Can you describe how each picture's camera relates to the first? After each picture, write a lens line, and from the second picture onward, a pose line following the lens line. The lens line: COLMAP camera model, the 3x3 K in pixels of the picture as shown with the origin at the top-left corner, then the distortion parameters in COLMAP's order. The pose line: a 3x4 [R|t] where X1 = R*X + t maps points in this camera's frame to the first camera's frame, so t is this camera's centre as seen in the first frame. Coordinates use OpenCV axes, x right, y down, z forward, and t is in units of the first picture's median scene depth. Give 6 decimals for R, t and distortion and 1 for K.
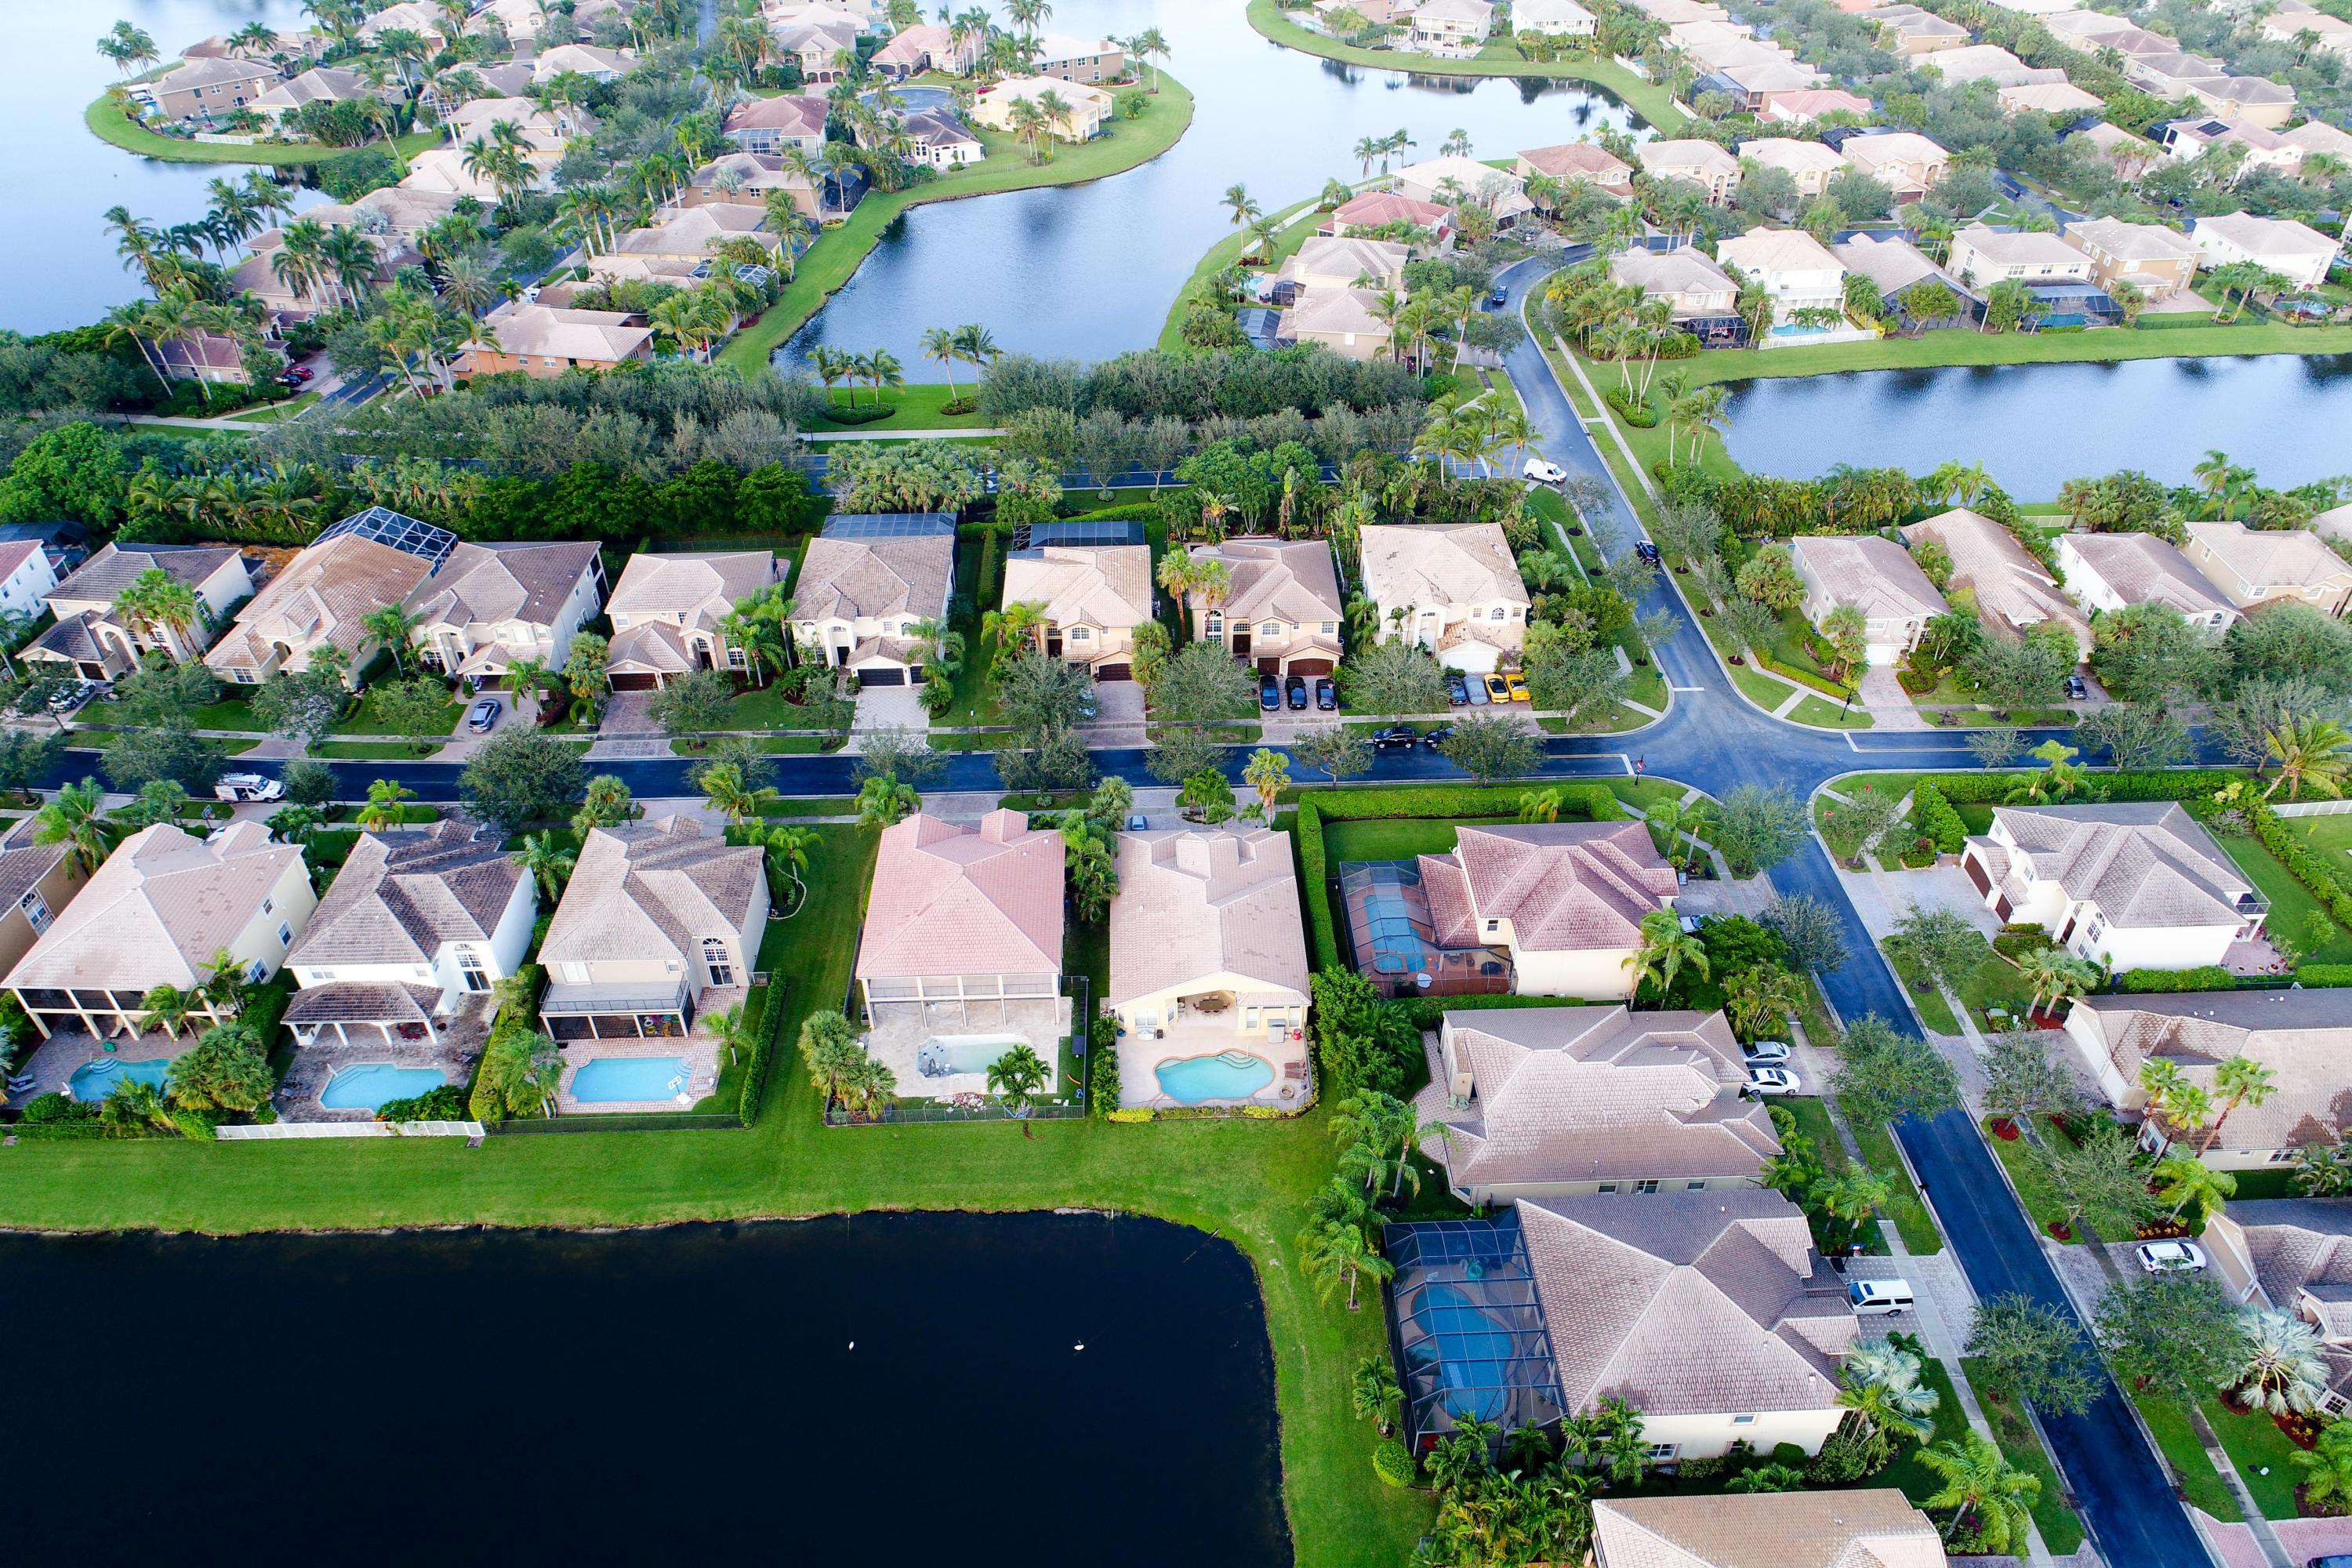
lens RADIAL K [[1576.7, 0, 1180.0], [0, 1576.7, 788.6], [0, 0, 1]] dist [-0.003074, 0.000928]
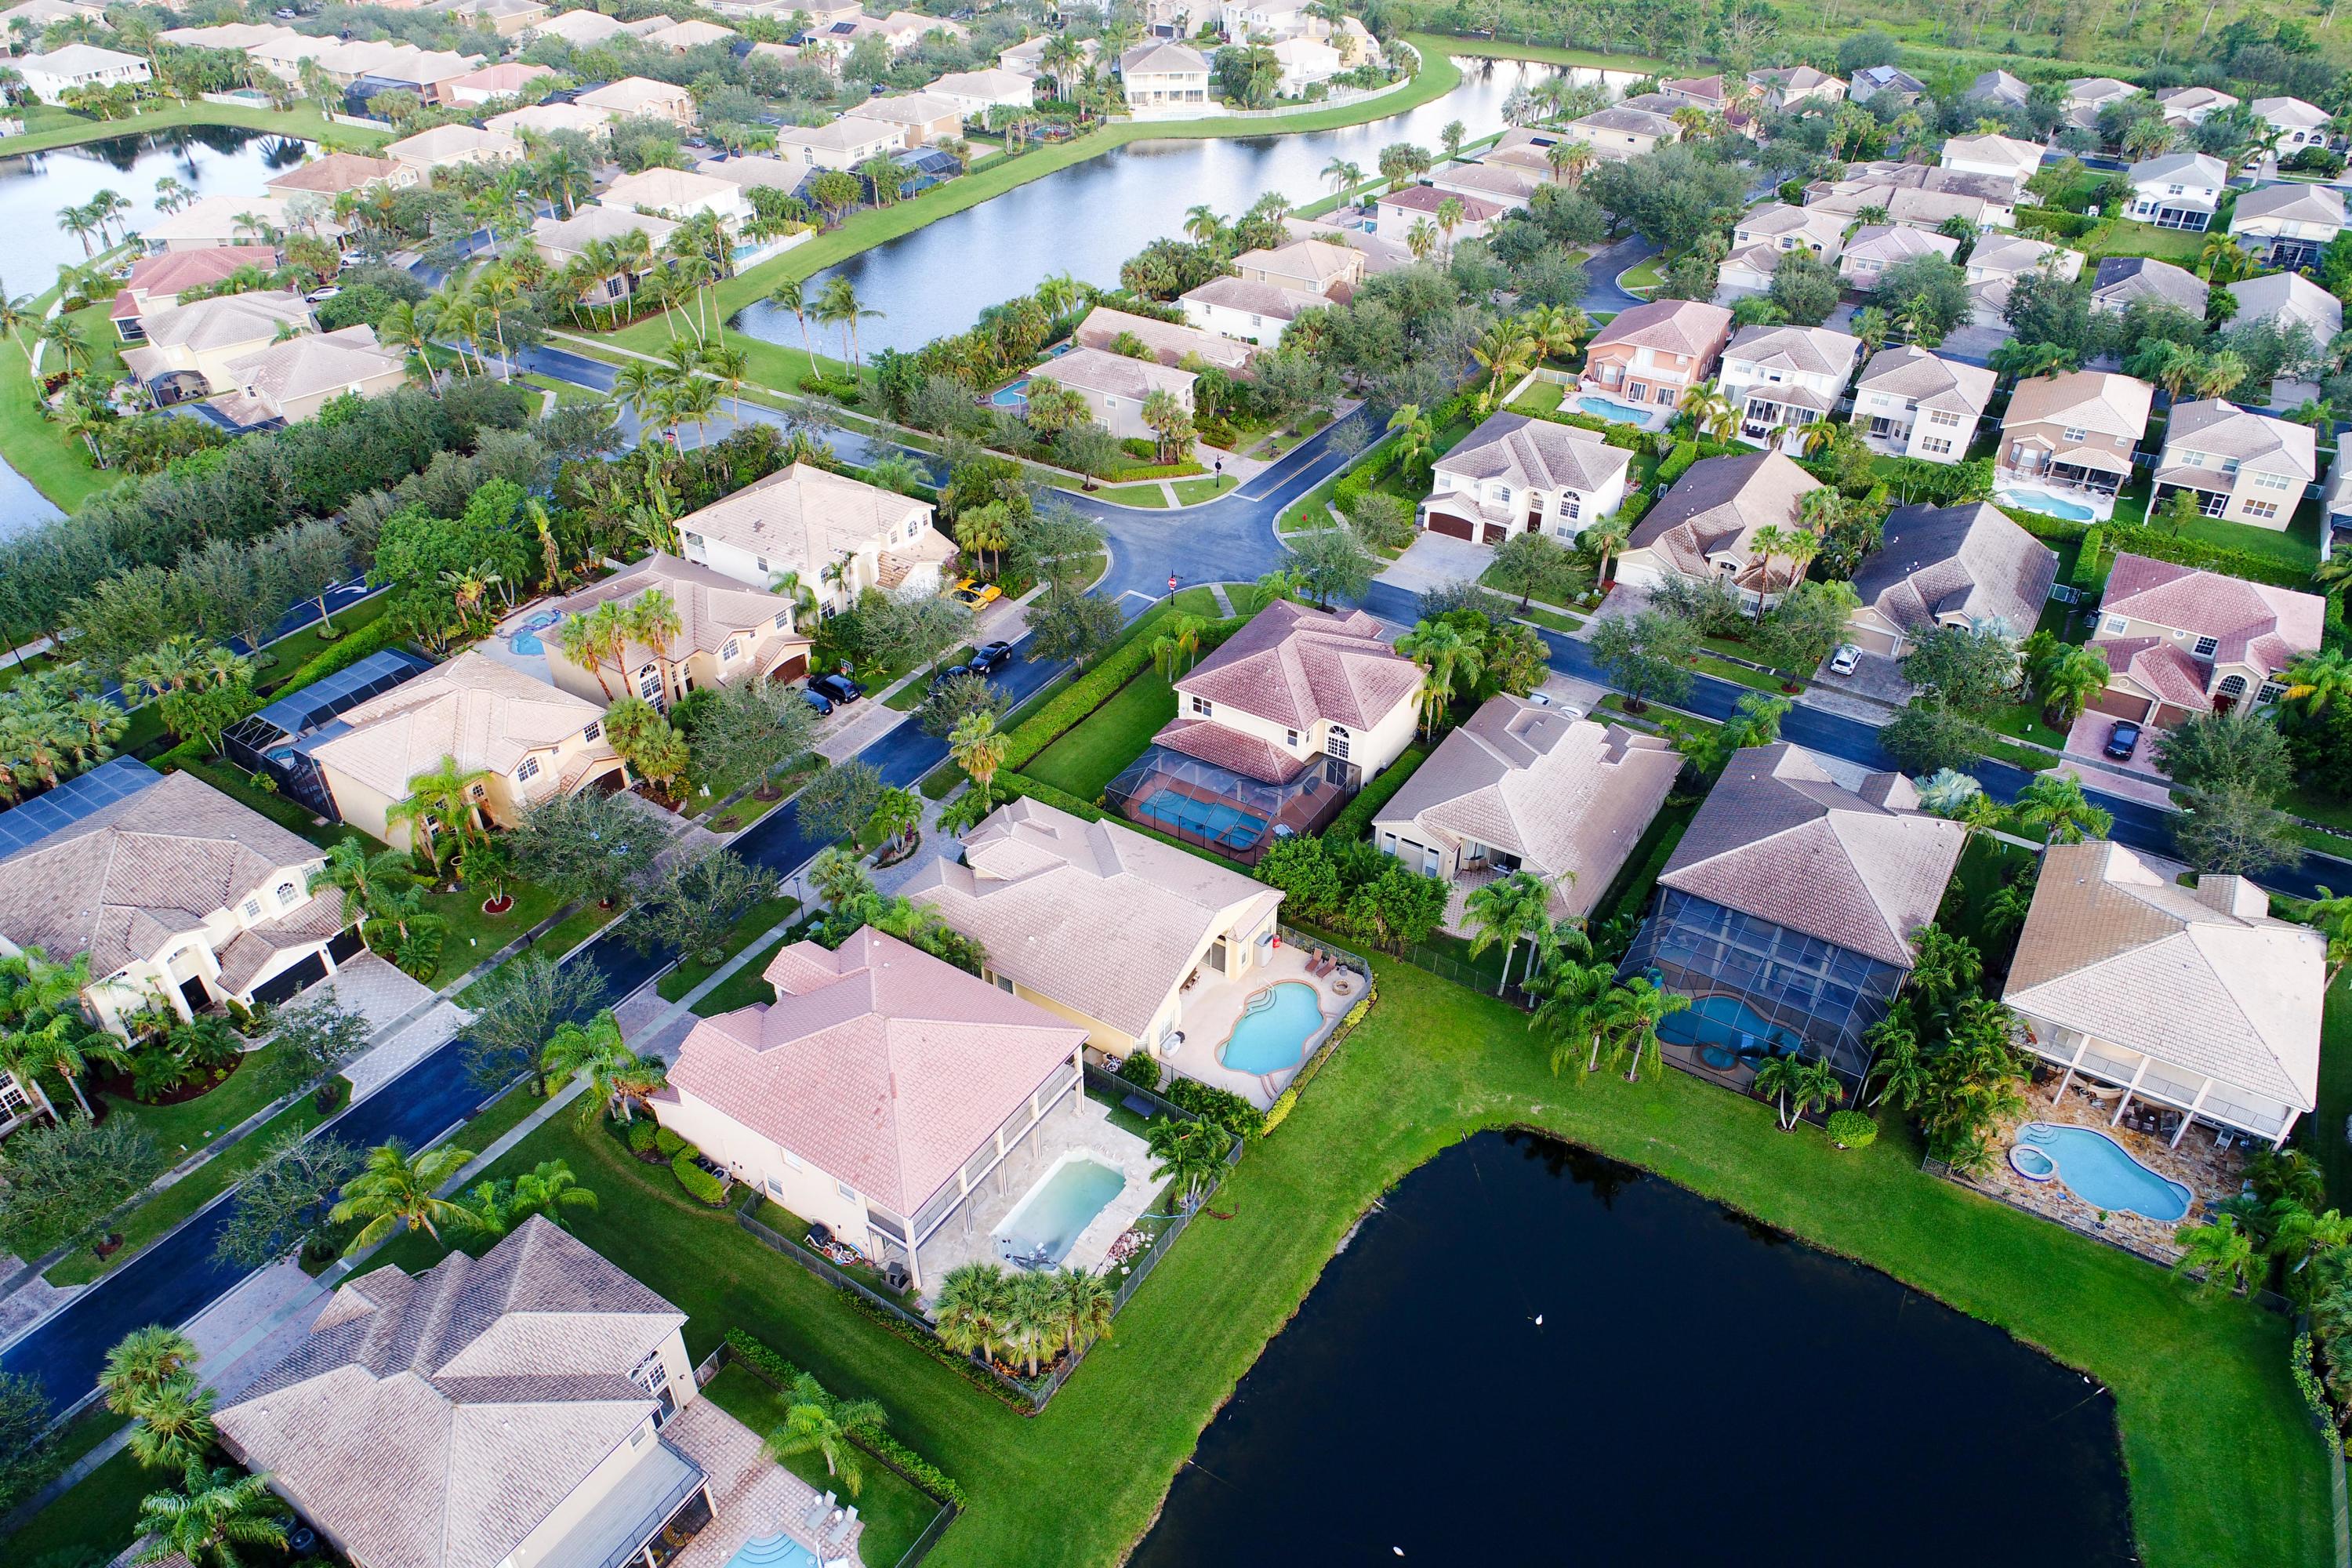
lens RADIAL K [[1576.7, 0, 1180.0], [0, 1576.7, 788.6], [0, 0, 1]] dist [-0.003074, 0.000928]
pose [[0.568252, -0.476894, 0.670568, -0.424468], [0.507795, 0.844484, 0.170265, -0.072637], [-0.647482, 0.243757, 0.722045, 0.357470]]
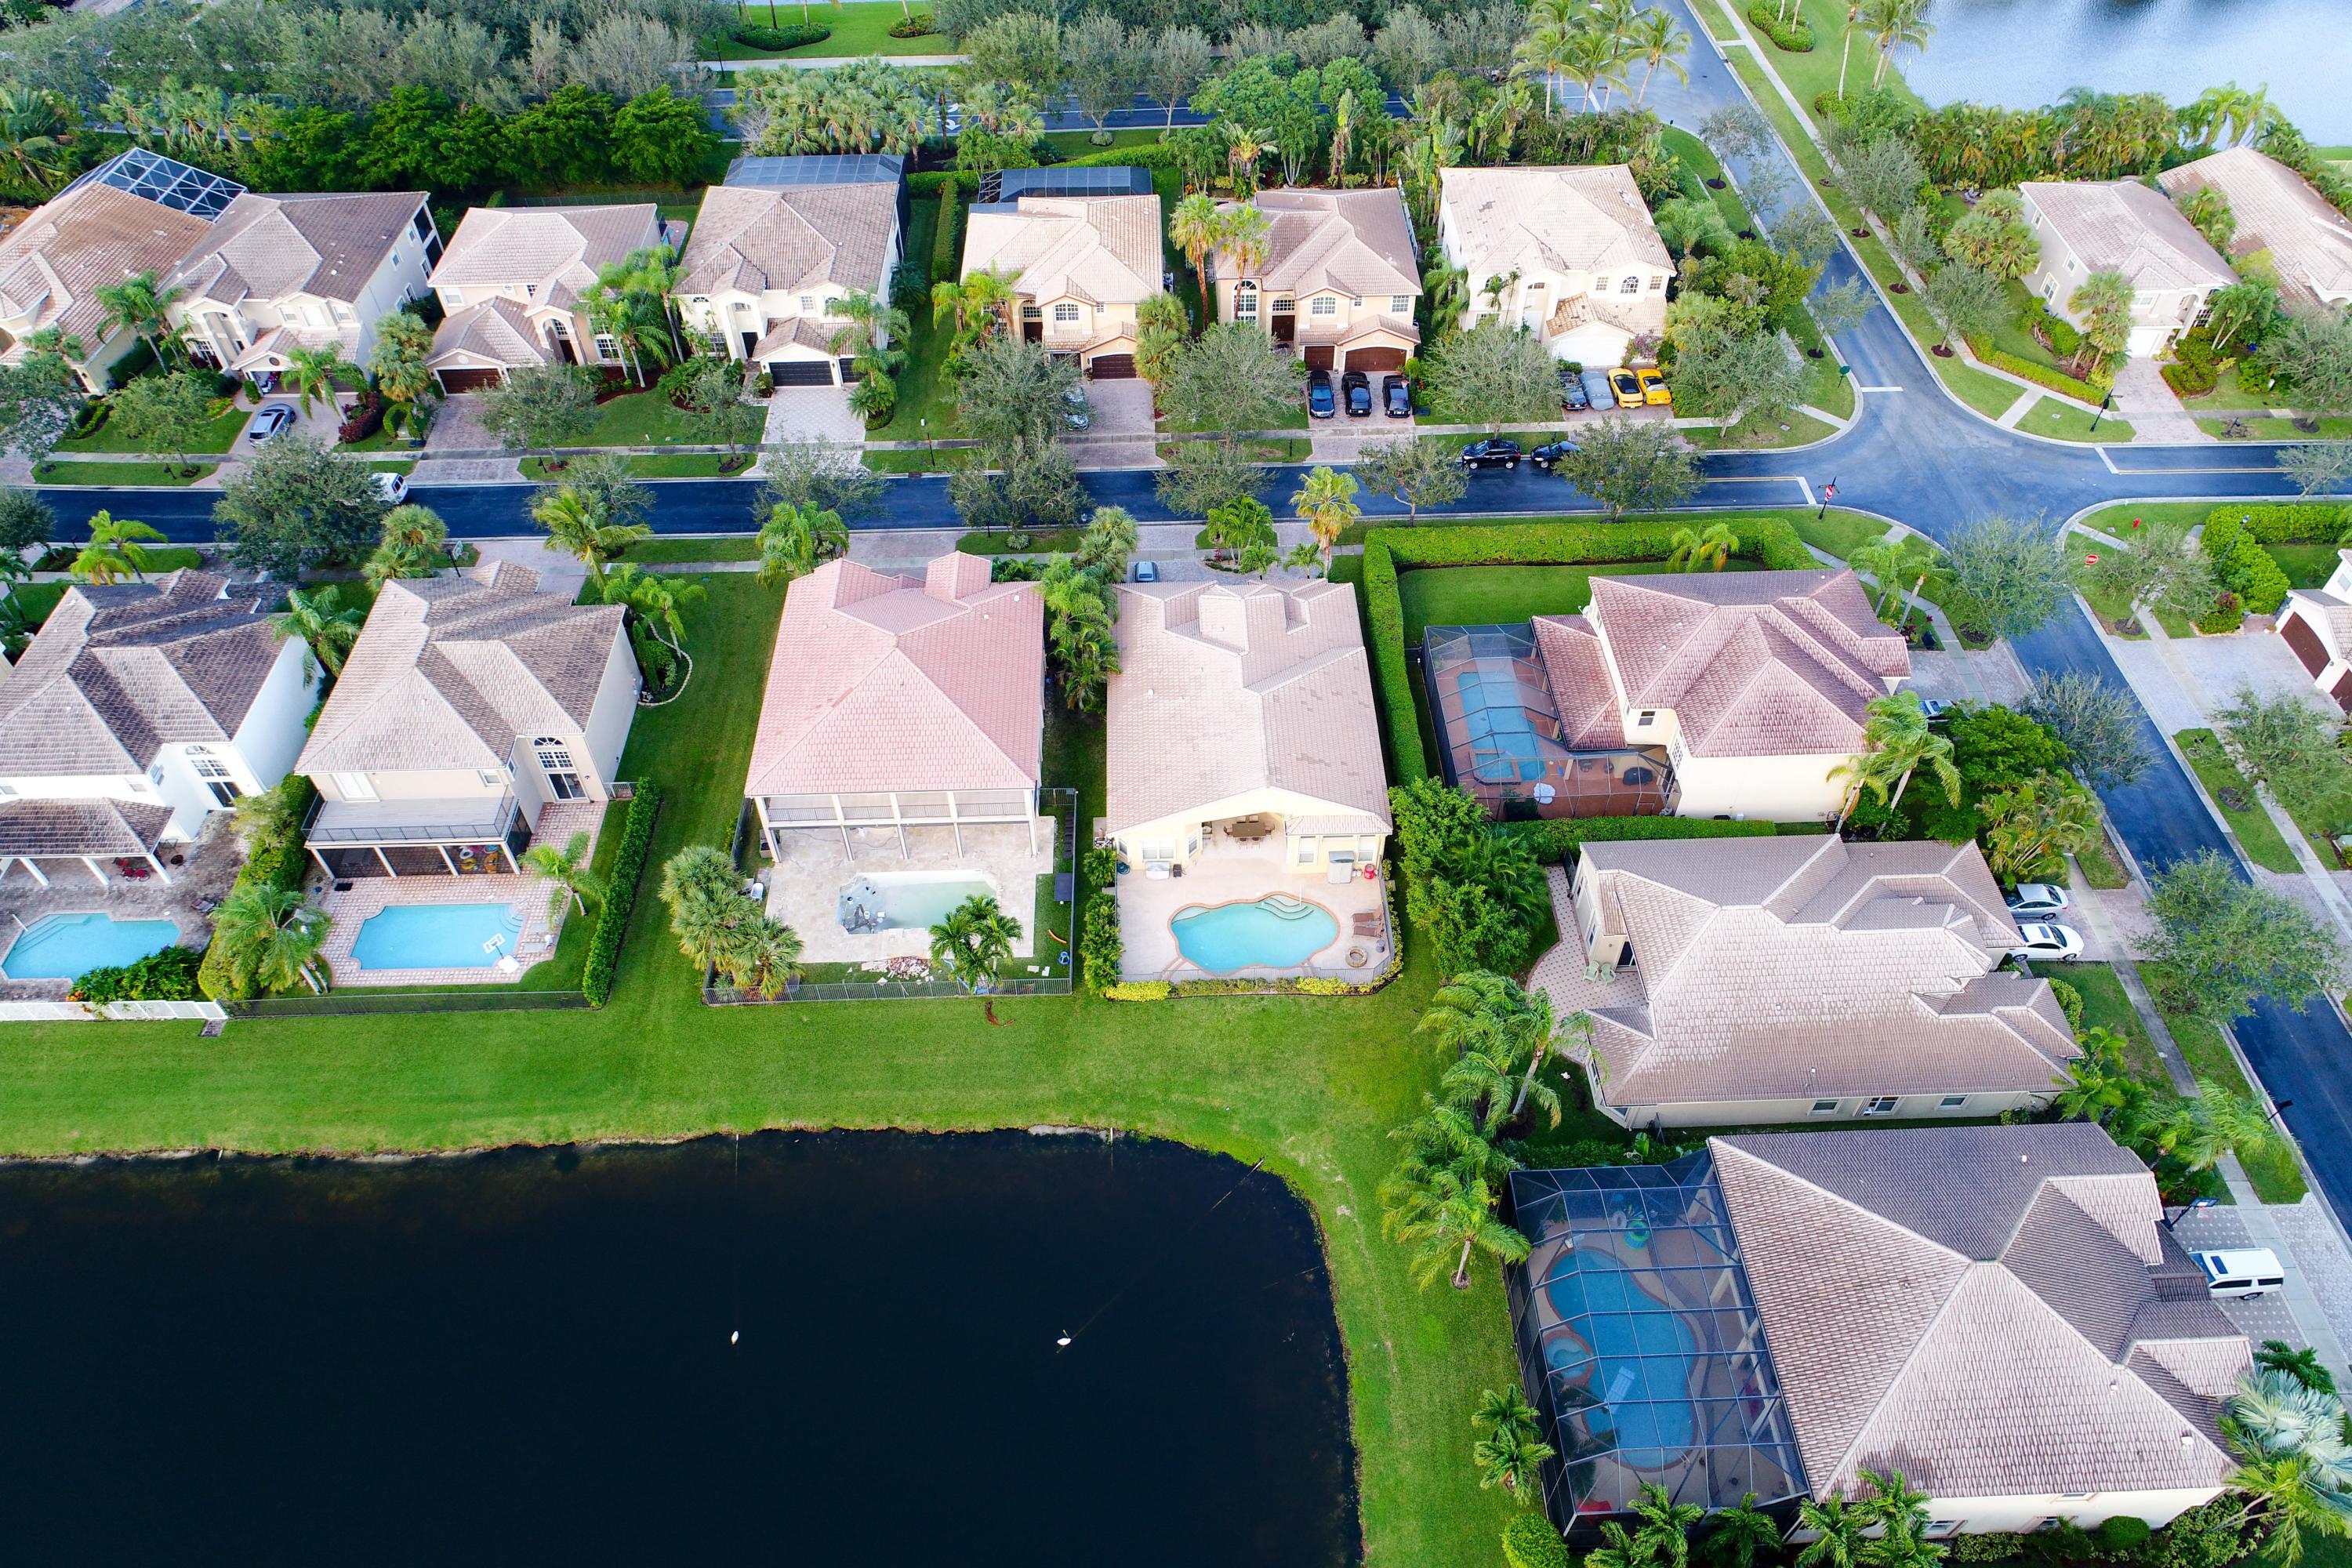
lens RADIAL K [[1576.7, 0, 1180.0], [0, 1576.7, 788.6], [0, 0, 1]] dist [-0.003074, 0.000928]
pose [[0.999988, 0.000084, -0.004808, -0.007206], [0.000699, 0.986702, 0.162538, 0.002381], [0.004757, -0.162539, 0.986691, 0.266084]]
